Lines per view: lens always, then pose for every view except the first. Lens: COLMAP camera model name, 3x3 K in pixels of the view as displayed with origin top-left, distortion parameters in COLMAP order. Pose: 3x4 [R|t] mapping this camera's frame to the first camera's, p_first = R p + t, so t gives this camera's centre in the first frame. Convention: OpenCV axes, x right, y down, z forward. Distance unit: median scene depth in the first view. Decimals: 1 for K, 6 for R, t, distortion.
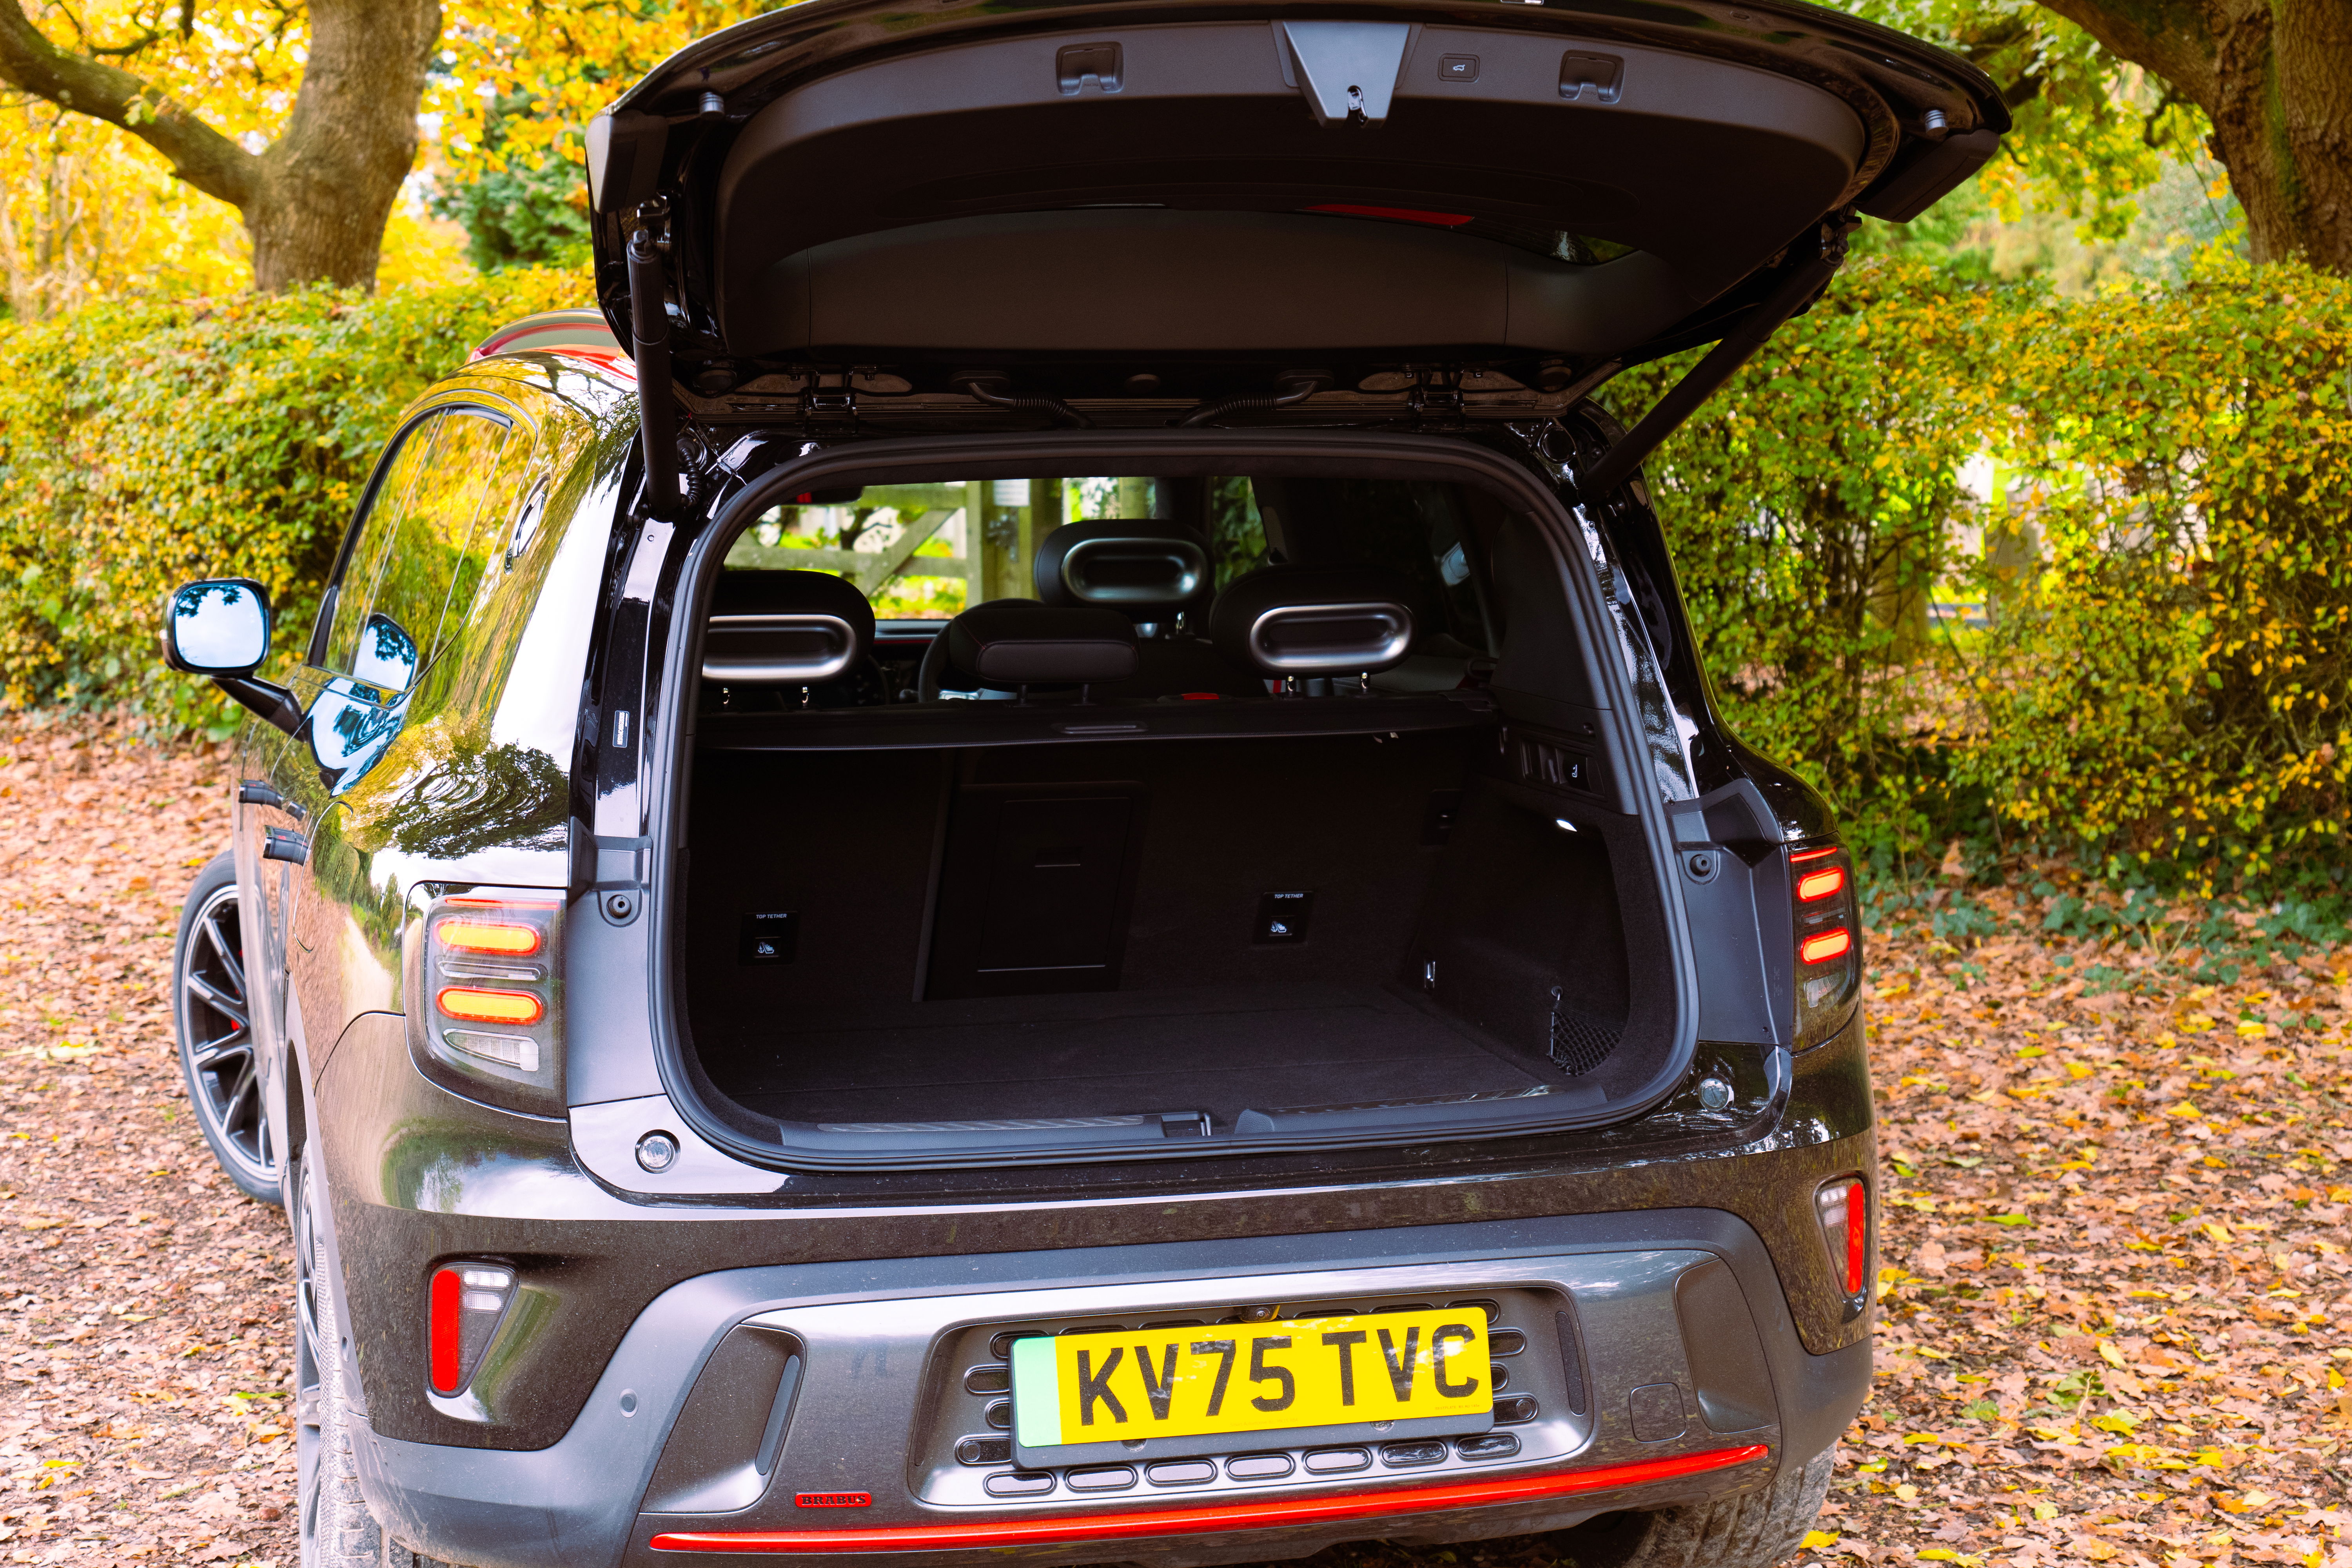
lens RADIAL K [[4078.7, 0, 1174.8], [0, 4078.7, 781.4], [0, 0, 1]] dist [-0.006309, 0.000000]
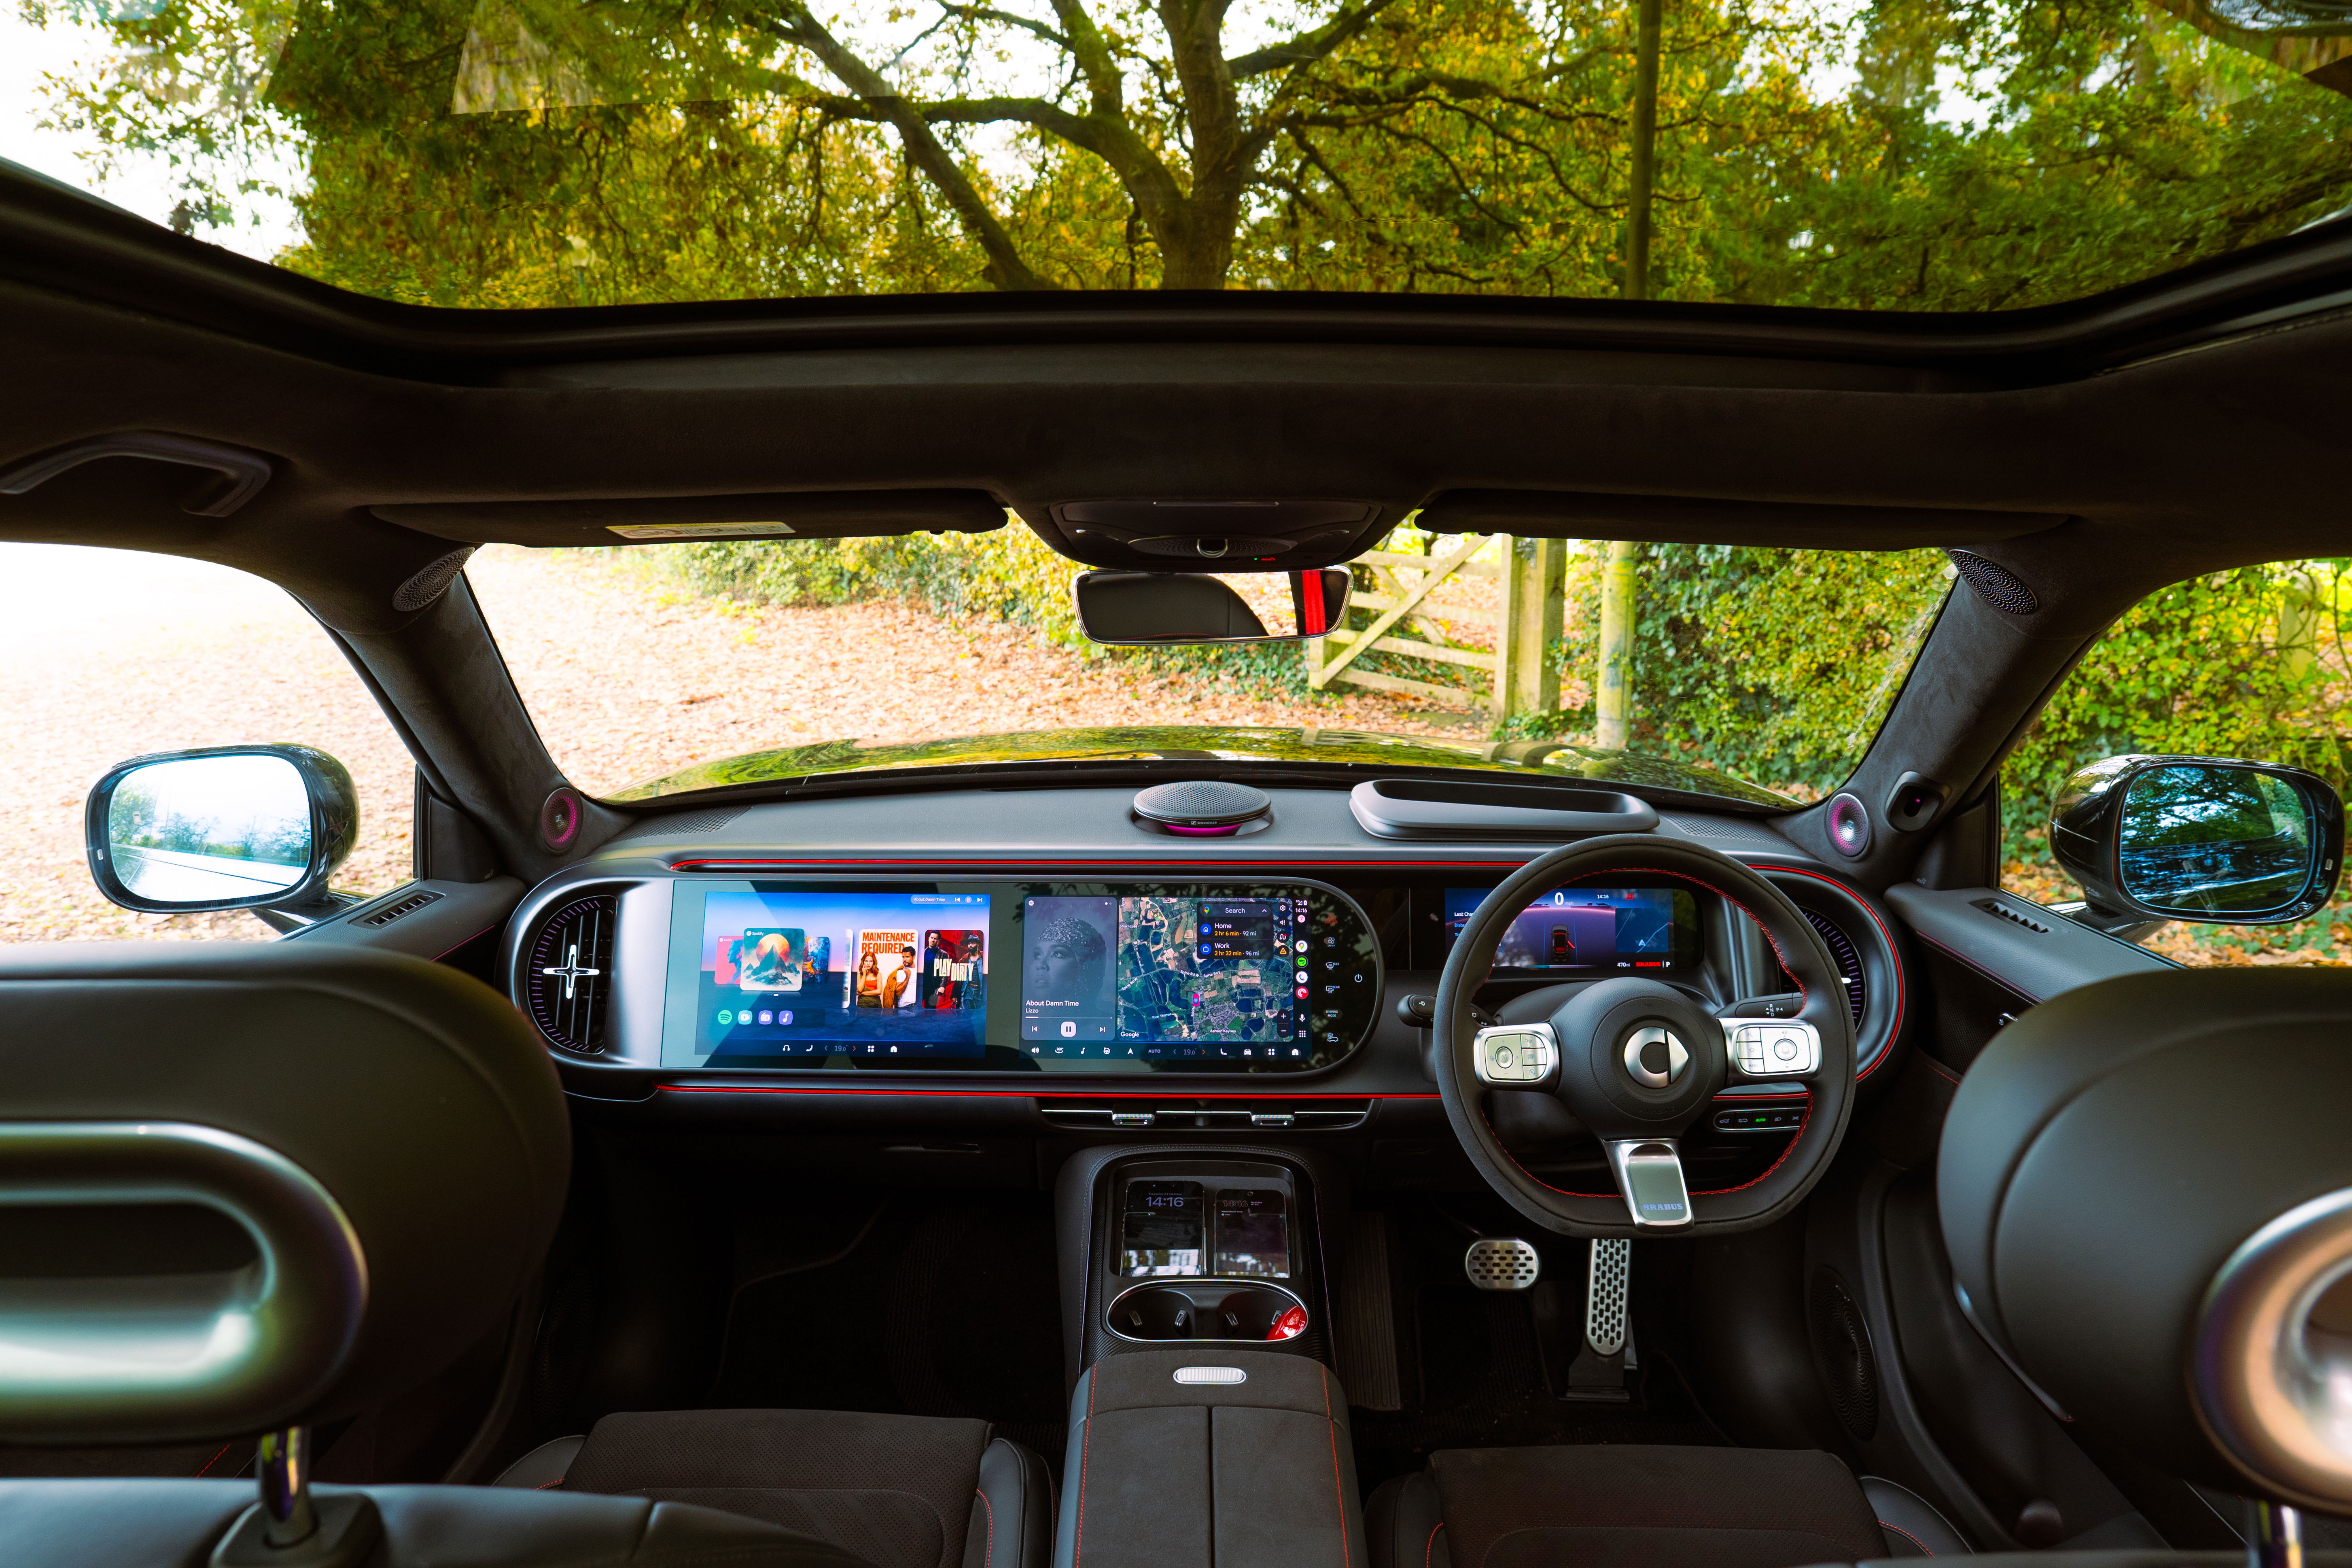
lens RADIAL K [[1435.6, 0, 1173.8], [0, 1435.6, 783.2], [0, 0, 1]] dist [-0.007903, -0.000631]
pose [[0.963272, 0.068196, -0.259723, -0.076928], [-0.036120, 0.991330, 0.126332, -0.114289], [0.266087, -0.112311, 0.957384, 1.349911]]
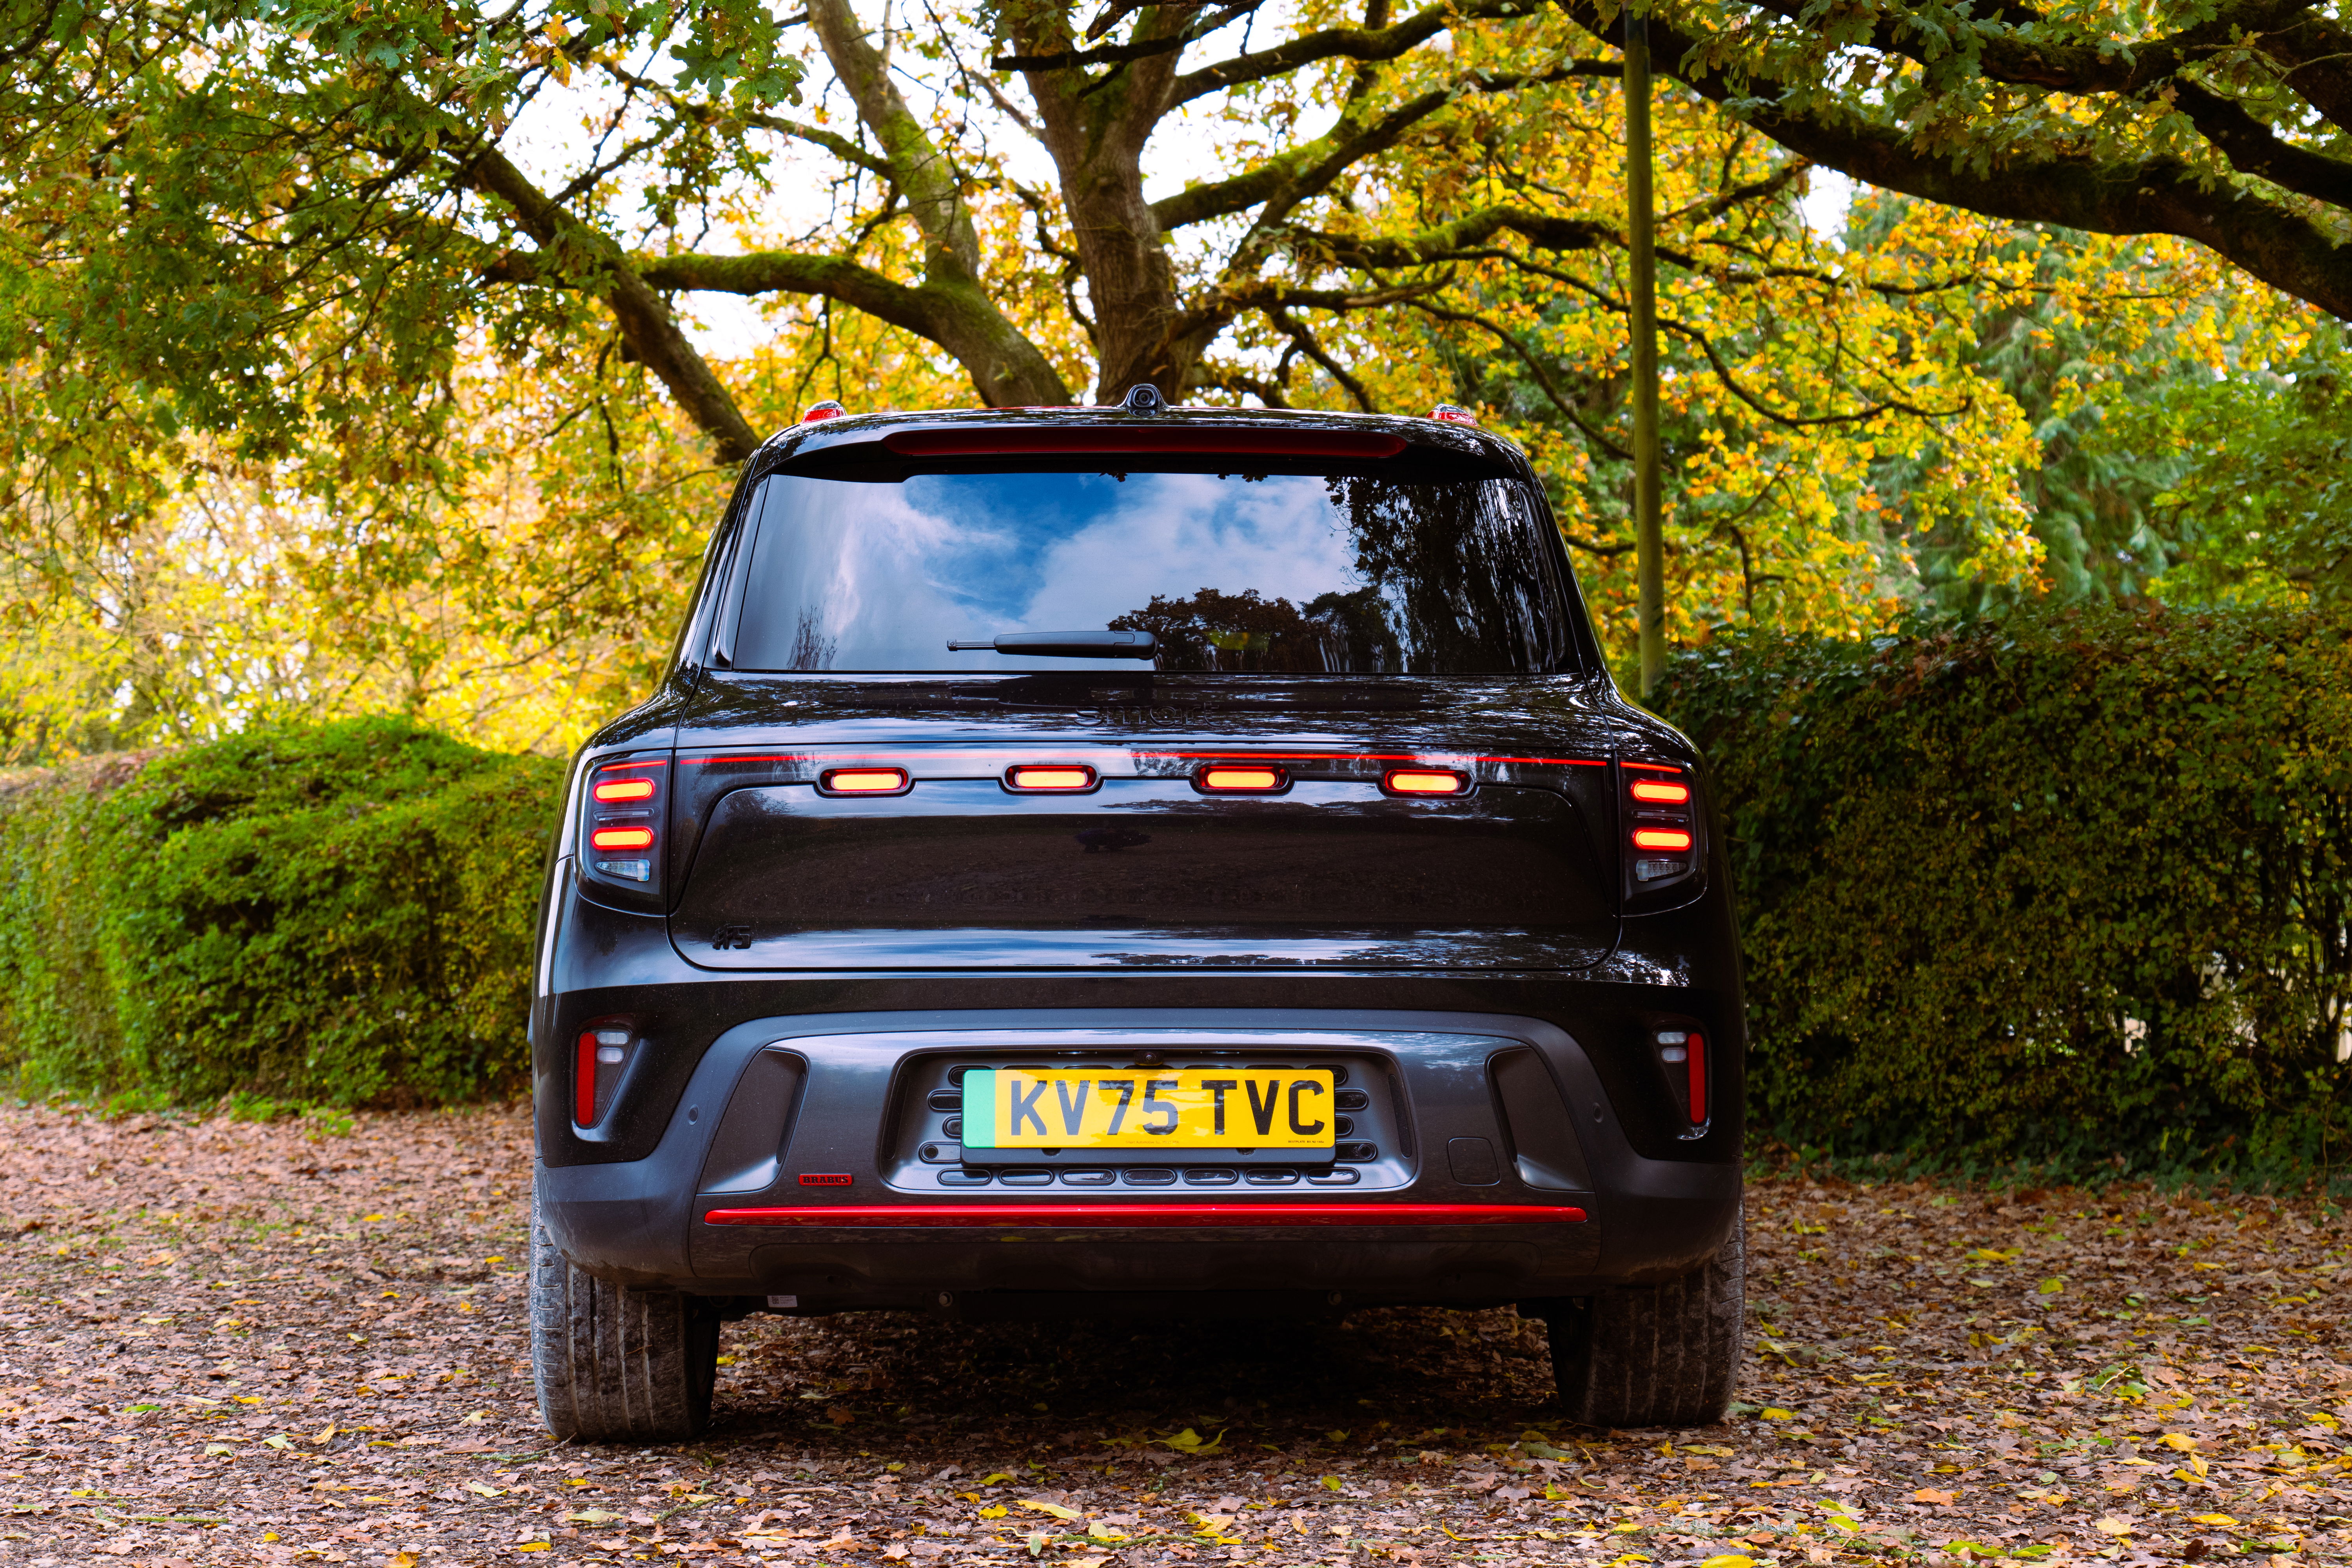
lens RADIAL K [[4078.7, 0, 1176.5], [0, 4078.7, 785.7], [0, 0, 1]] dist [-0.006309, 0.000000]
pose [[0.972867, -0.005769, -0.231292, 0.333054], [-0.029987, 0.988113, -0.150779, 0.239688], [0.229413, 0.153624, 0.961129, -0.285011]]
